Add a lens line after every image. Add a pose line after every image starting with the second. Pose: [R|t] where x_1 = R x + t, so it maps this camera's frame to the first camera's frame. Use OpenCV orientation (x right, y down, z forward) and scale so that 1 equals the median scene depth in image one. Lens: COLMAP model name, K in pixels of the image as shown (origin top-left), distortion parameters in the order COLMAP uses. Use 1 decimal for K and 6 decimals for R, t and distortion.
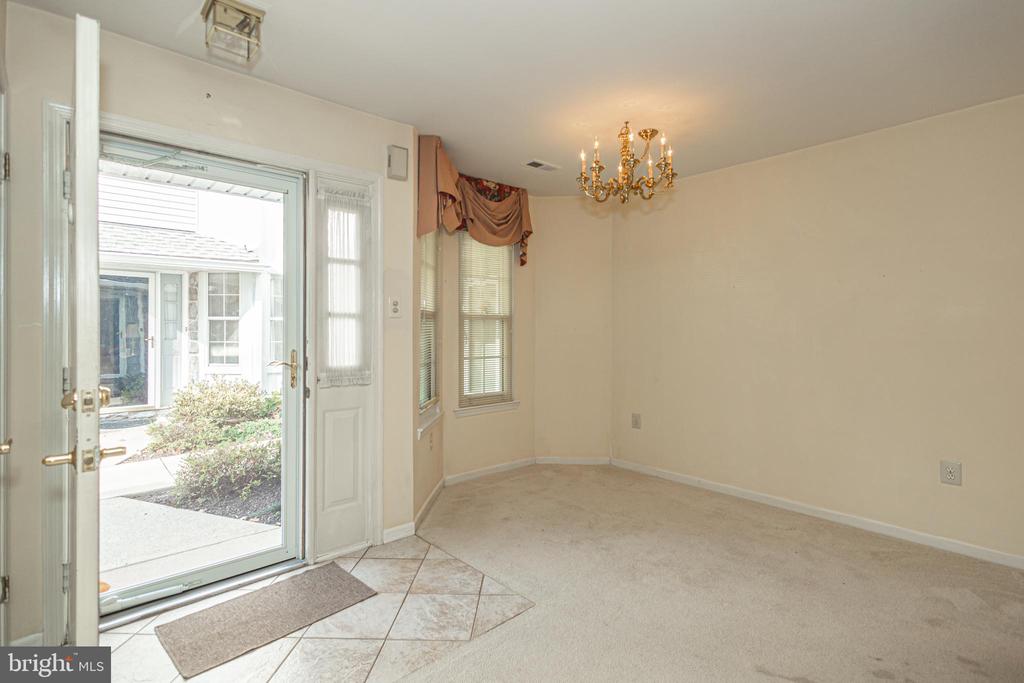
lens RADIAL K [[470.3, 0, 503.2], [0, 470.3, 333.8], [0, 0, 1]] dist [0.011523, -0.002613]
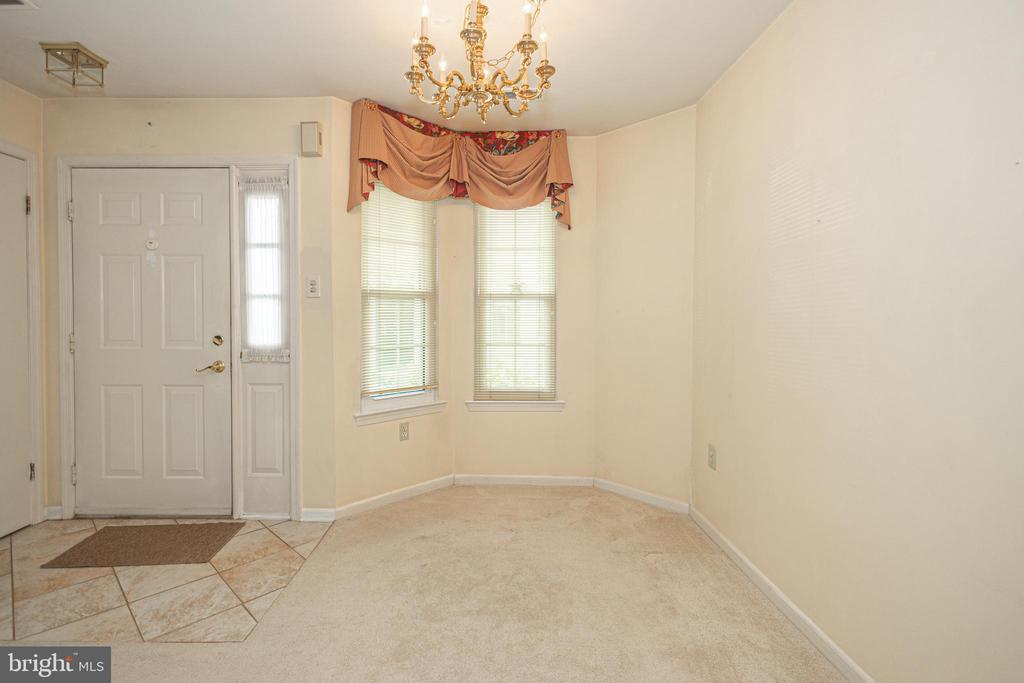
lens RADIAL K [[470.3, 0, 542.6], [0, 470.3, 325.7], [0, 0, 1]] dist [0.011523, -0.002613]
pose [[0.751781, 0.017527, -0.659180, 0.773946], [-0.008320, 0.999819, 0.017096, 0.003414], [0.659360, -0.007368, 0.751791, 0.564317]]
